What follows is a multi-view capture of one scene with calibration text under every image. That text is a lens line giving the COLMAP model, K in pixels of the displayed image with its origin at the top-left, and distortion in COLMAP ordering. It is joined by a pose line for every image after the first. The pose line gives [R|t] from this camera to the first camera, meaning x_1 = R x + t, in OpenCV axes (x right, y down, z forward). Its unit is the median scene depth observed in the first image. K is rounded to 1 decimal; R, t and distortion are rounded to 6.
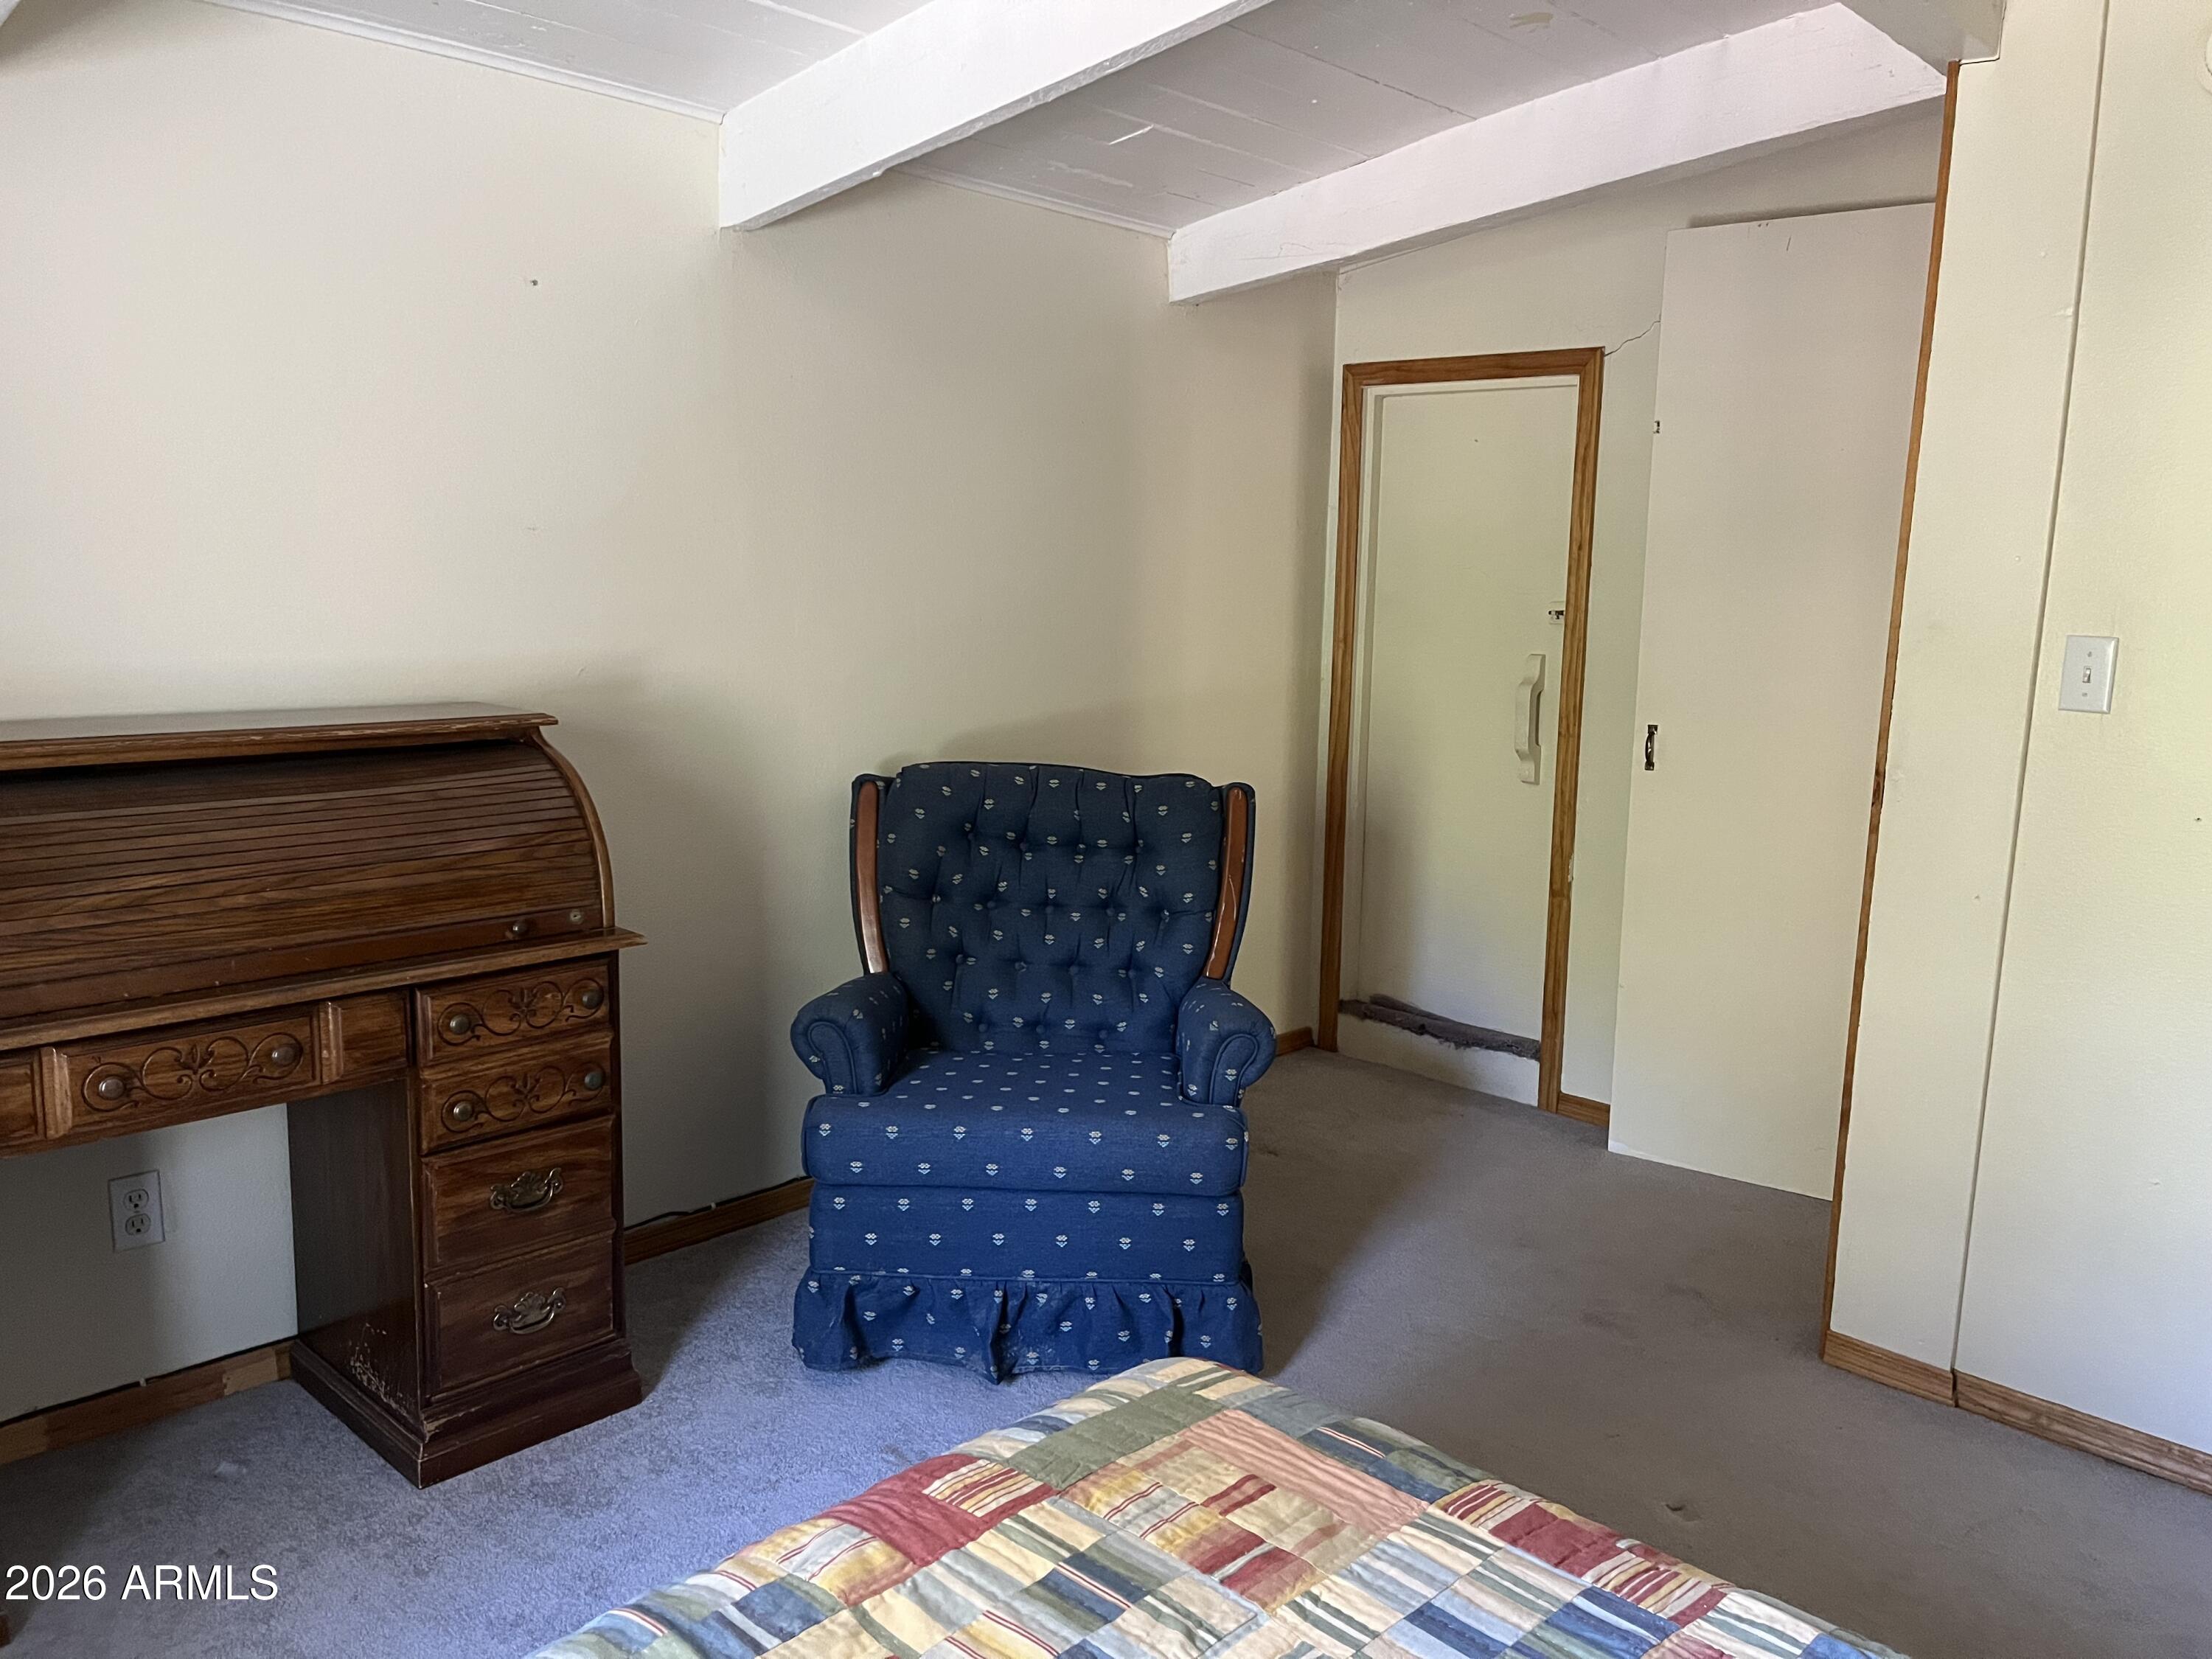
lens RADIAL K [[1666.9, 0, 1105.3], [0, 1666.9, 827.8], [0, 0, 1]] dist [-0.002353, -0.004556]
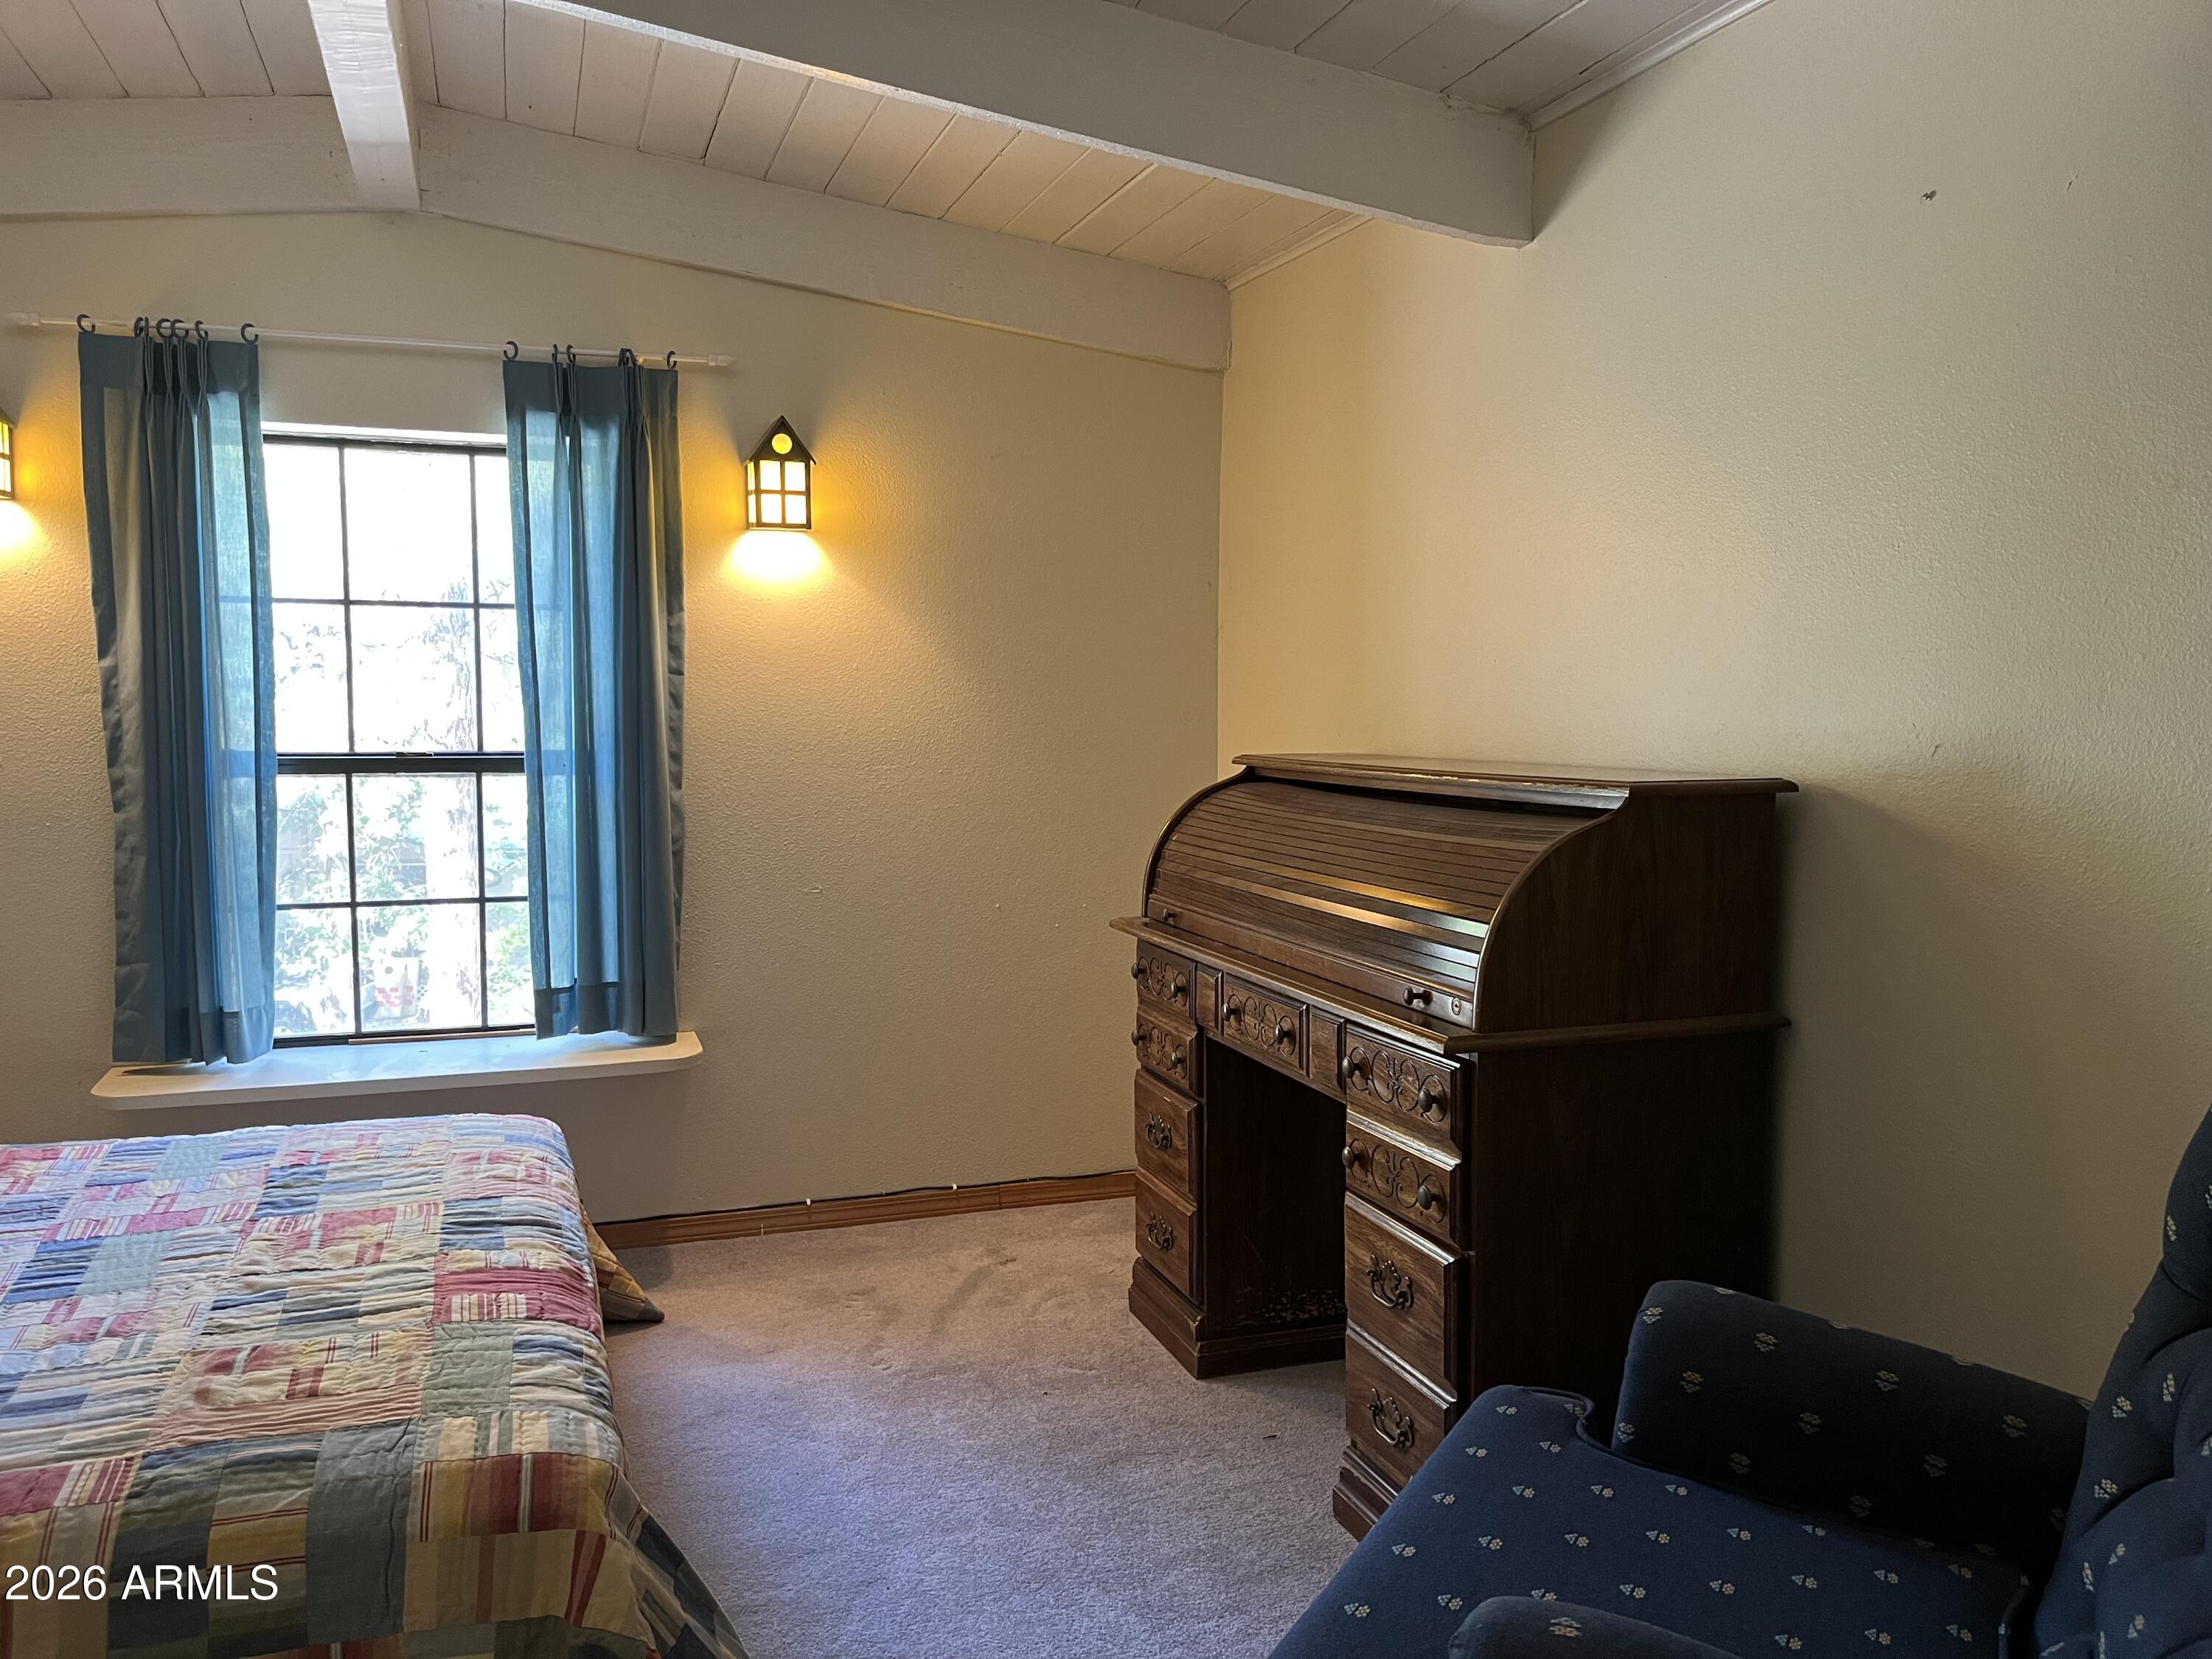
lens RADIAL K [[1666.9, 0, 1105.9], [0, 1666.9, 824.5], [0, 0, 1]] dist [-0.002353, -0.004556]
pose [[-0.450540, 0.044700, -0.891636, 0.824850], [-0.147859, 0.981216, 0.123904, -0.186237], [0.880427, 0.187660, -0.435468, 1.904379]]
